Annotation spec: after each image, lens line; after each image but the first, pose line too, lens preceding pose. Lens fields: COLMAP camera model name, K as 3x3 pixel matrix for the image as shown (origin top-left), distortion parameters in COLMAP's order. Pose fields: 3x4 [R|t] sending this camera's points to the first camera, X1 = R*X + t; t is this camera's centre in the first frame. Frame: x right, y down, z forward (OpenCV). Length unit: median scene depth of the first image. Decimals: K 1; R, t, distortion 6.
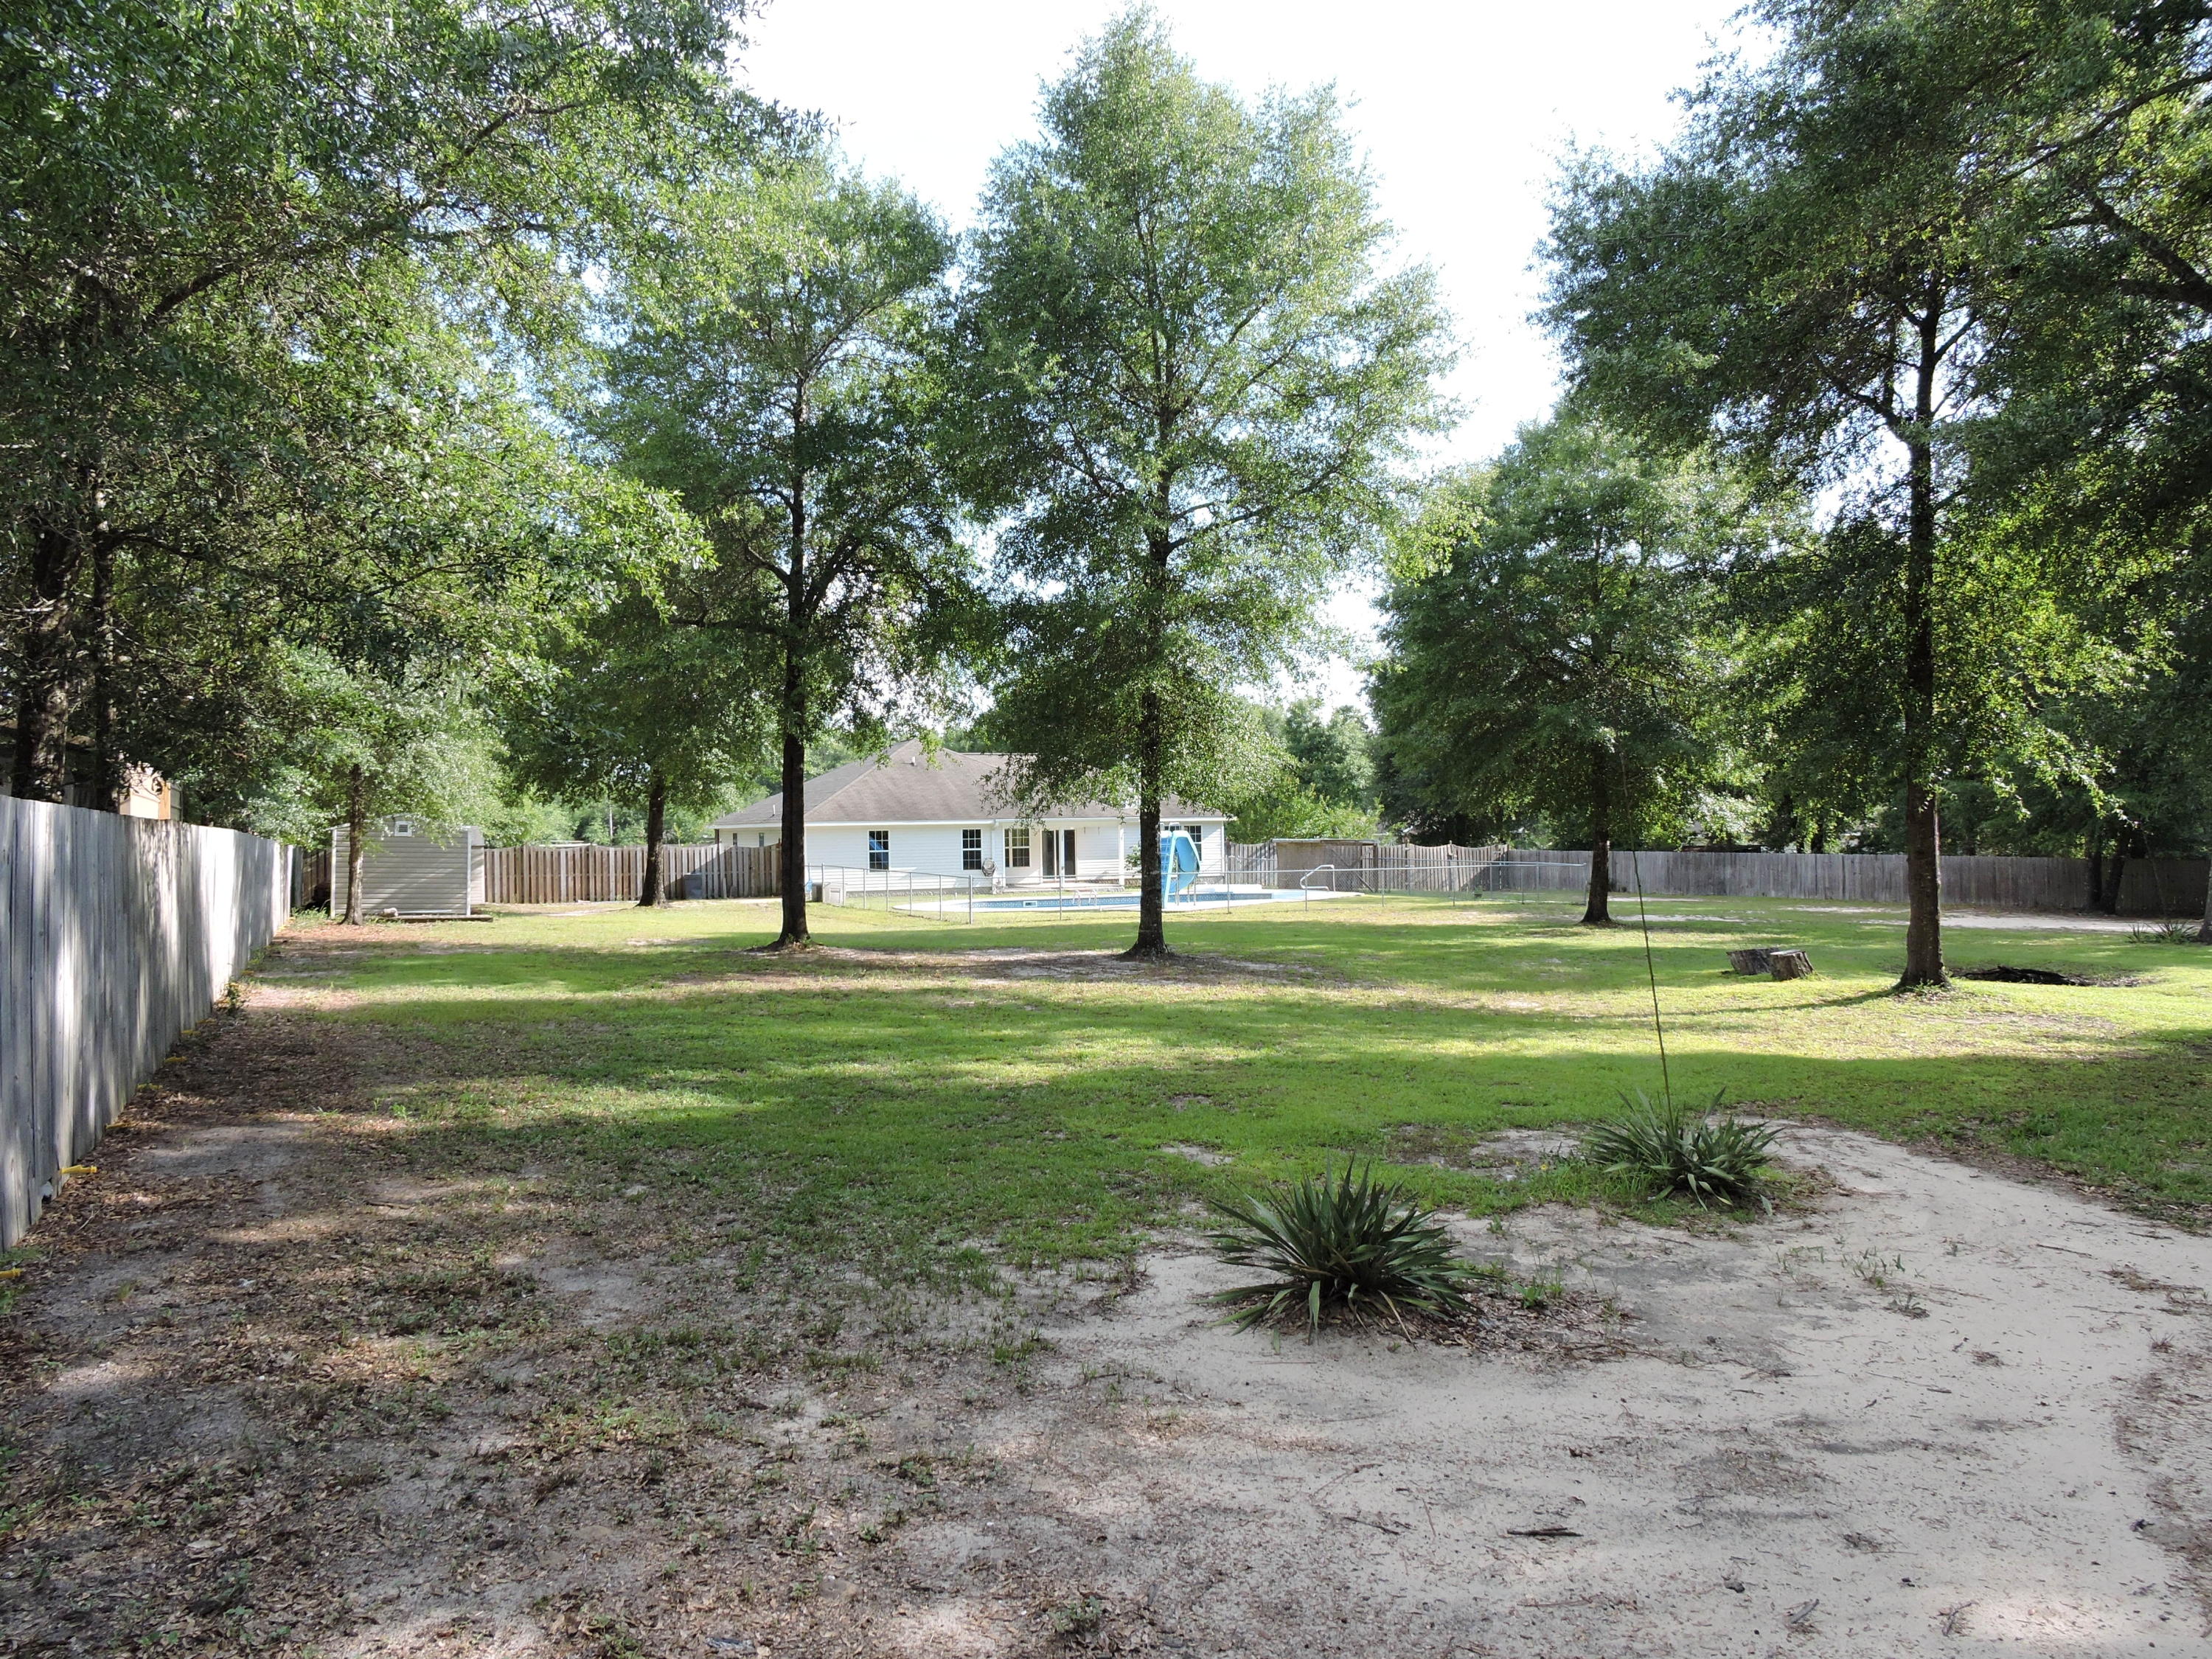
lens RADIAL K [[1586.1, 0, 1106.0], [0, 1586.1, 829.5], [0, 0, 1]] dist [0.002585, 0.000211]
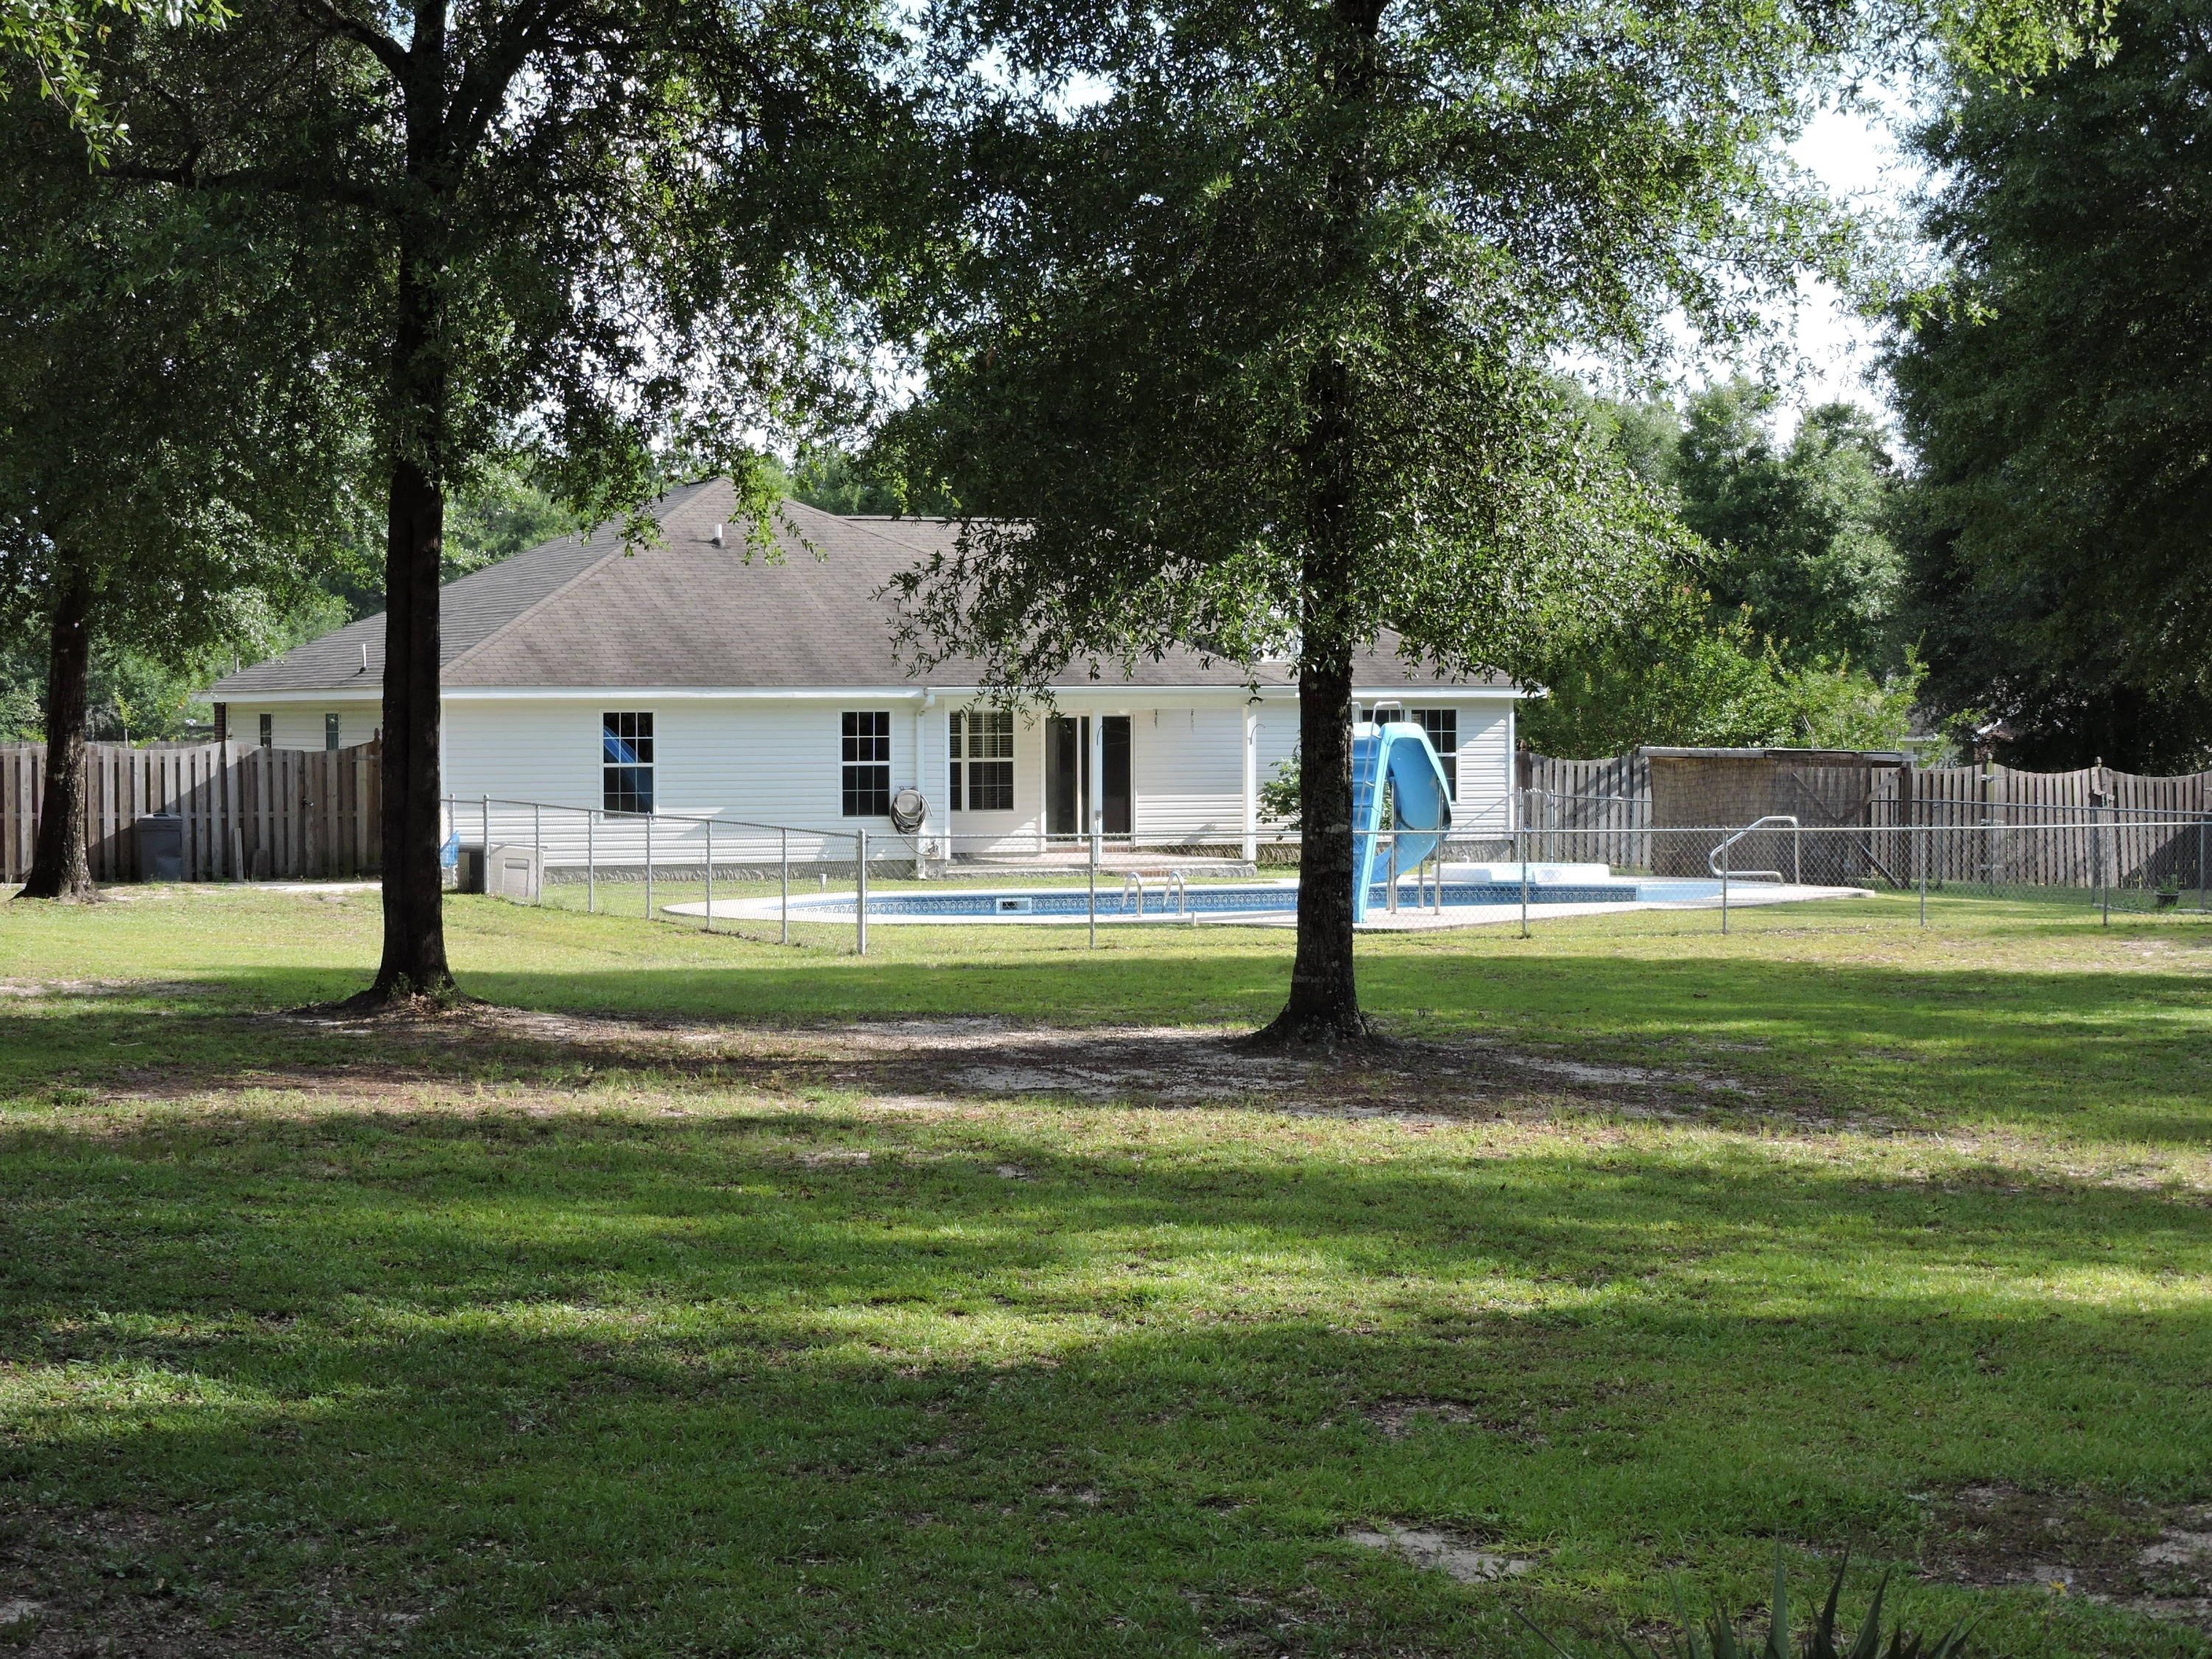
lens RADIAL K [[4220.1, 0, 1106.0], [0, 4220.1, 829.5], [0, 0, 1]] dist [-0.115028, 0.237798]
pose [[0.999364, 0.013567, -0.032981, 0.008616], [-0.012516, 0.999415, 0.031842, -0.004848], [0.033394, -0.031409, 0.998949, -0.032334]]
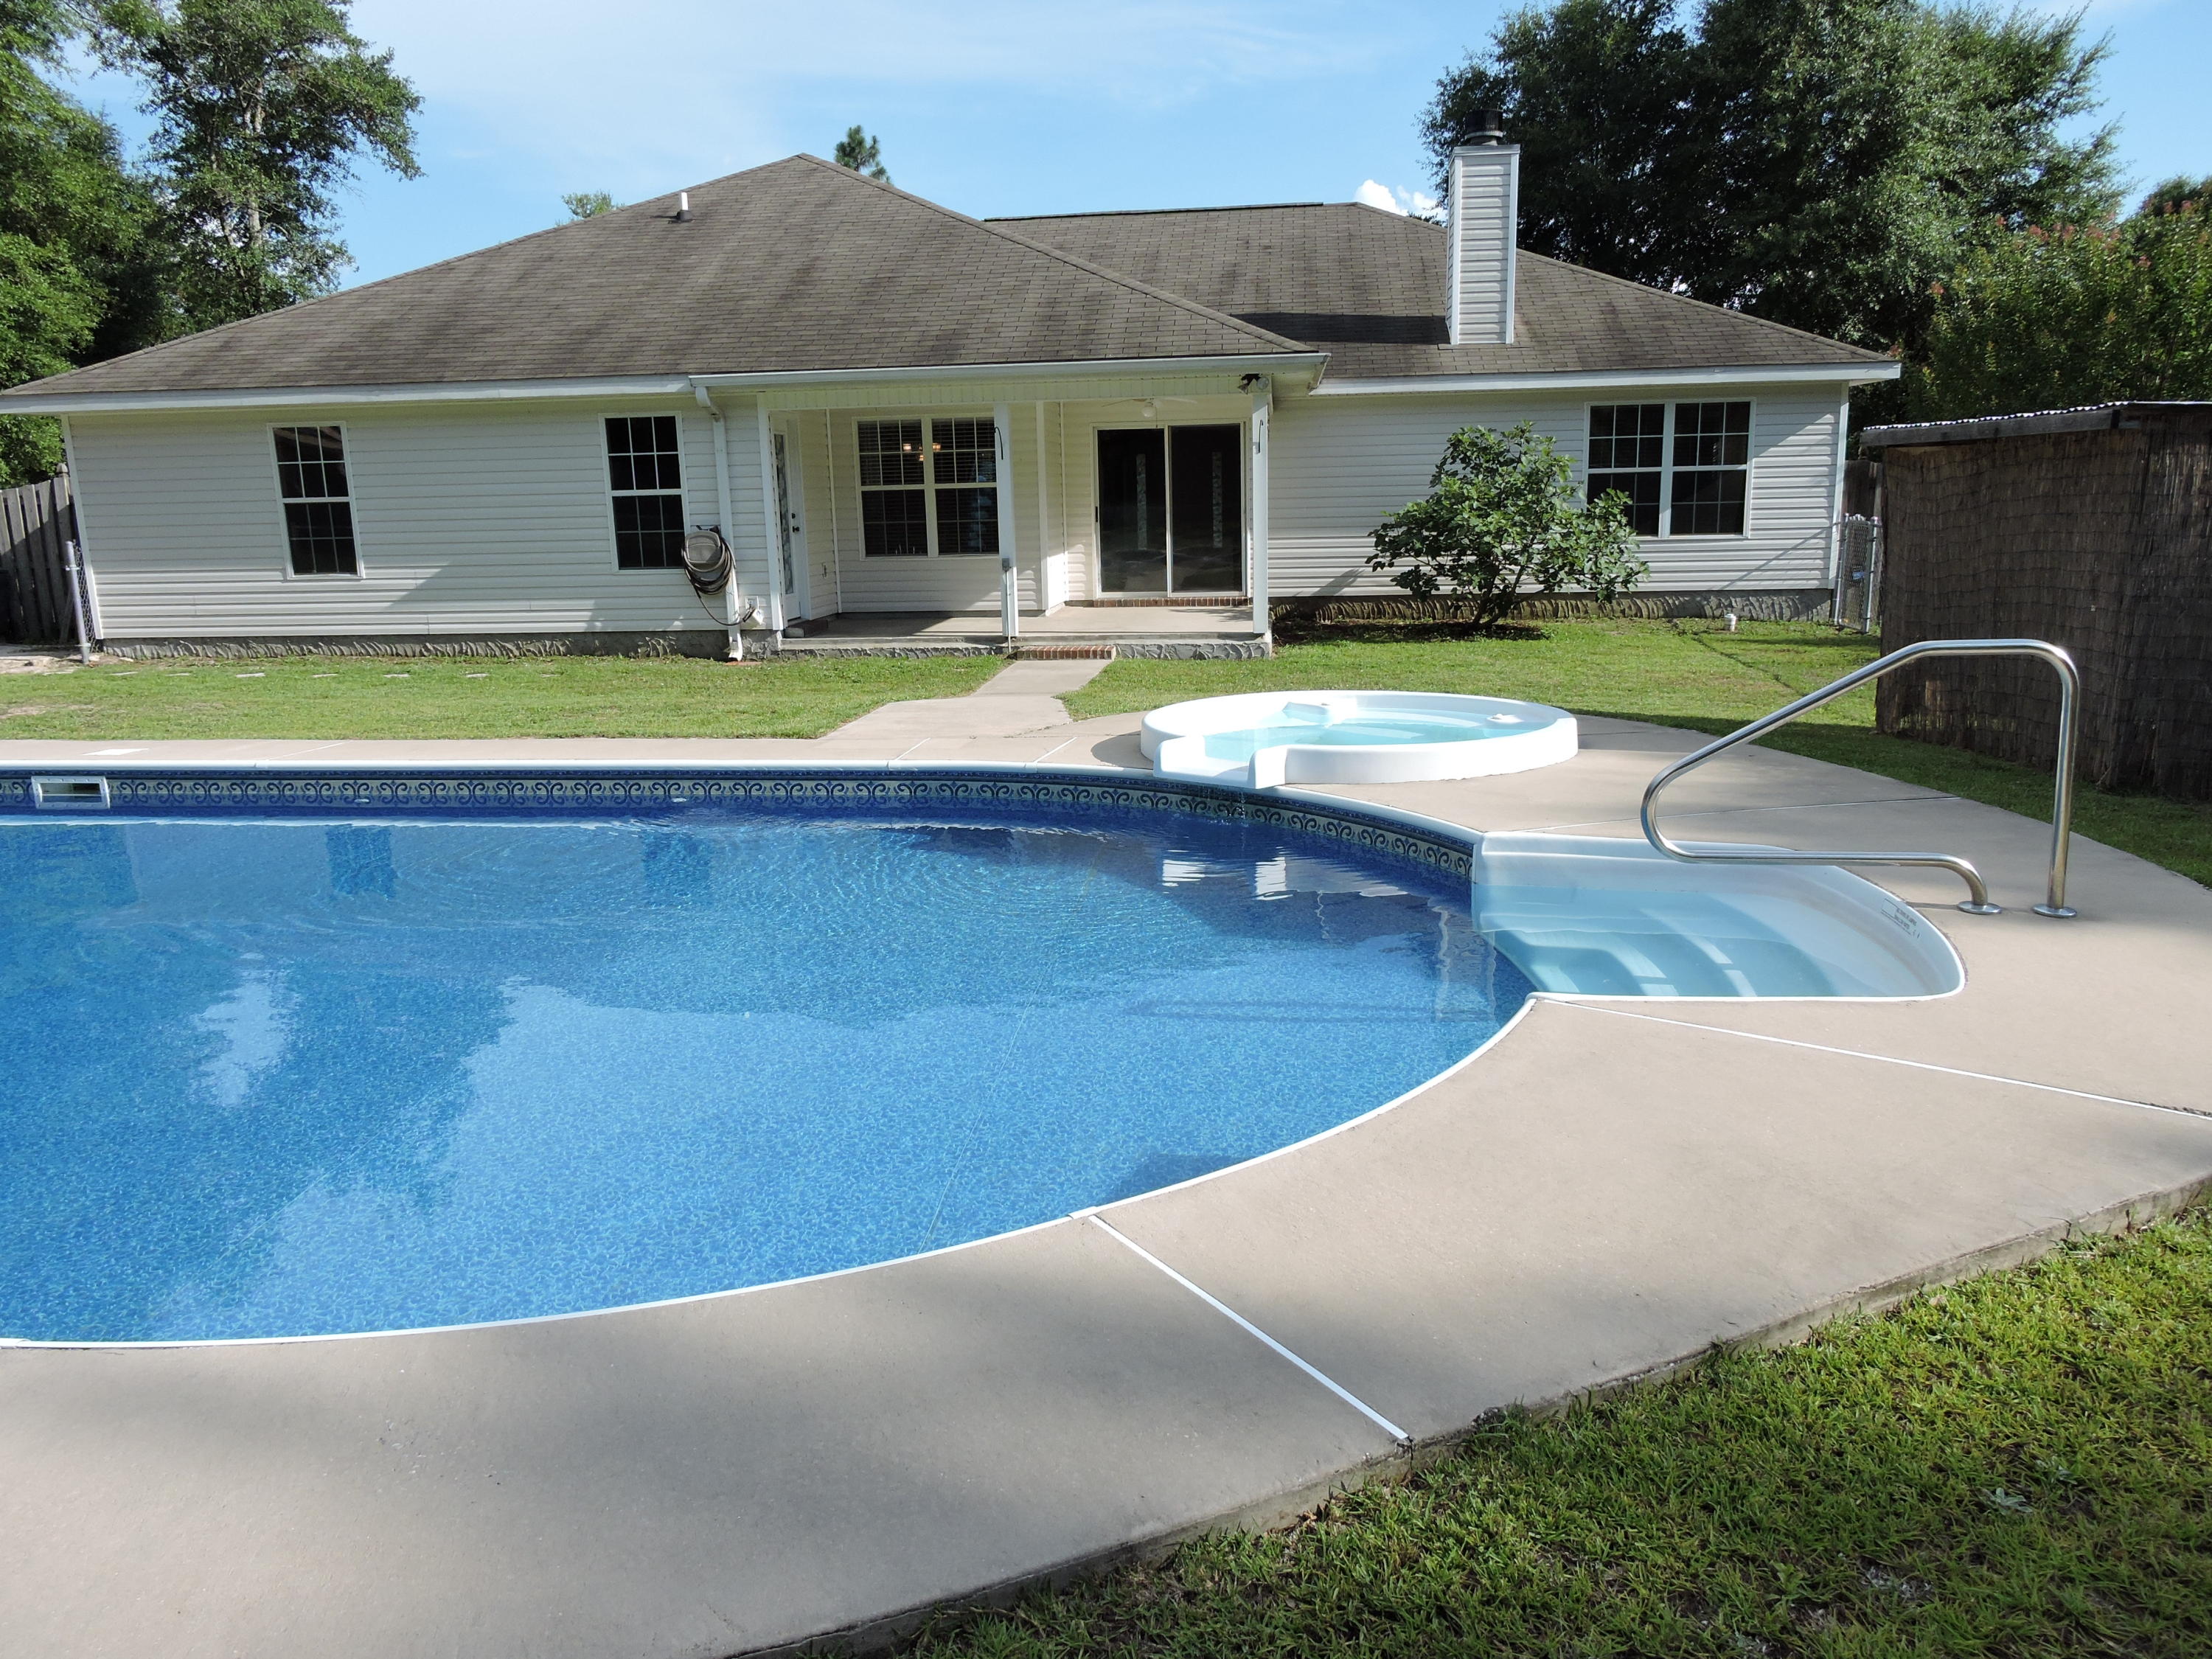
lens RADIAL K [[1586.1, 0, 1106.0], [0, 1586.1, 829.5], [0, 0, 1]] dist [0.002585, 0.000211]
pose [[0.846177, 0.106578, -0.522135, 0.130754], [0.011009, 0.976091, 0.217081, 0.010703], [0.532788, -0.189437, 0.824773, 0.796611]]
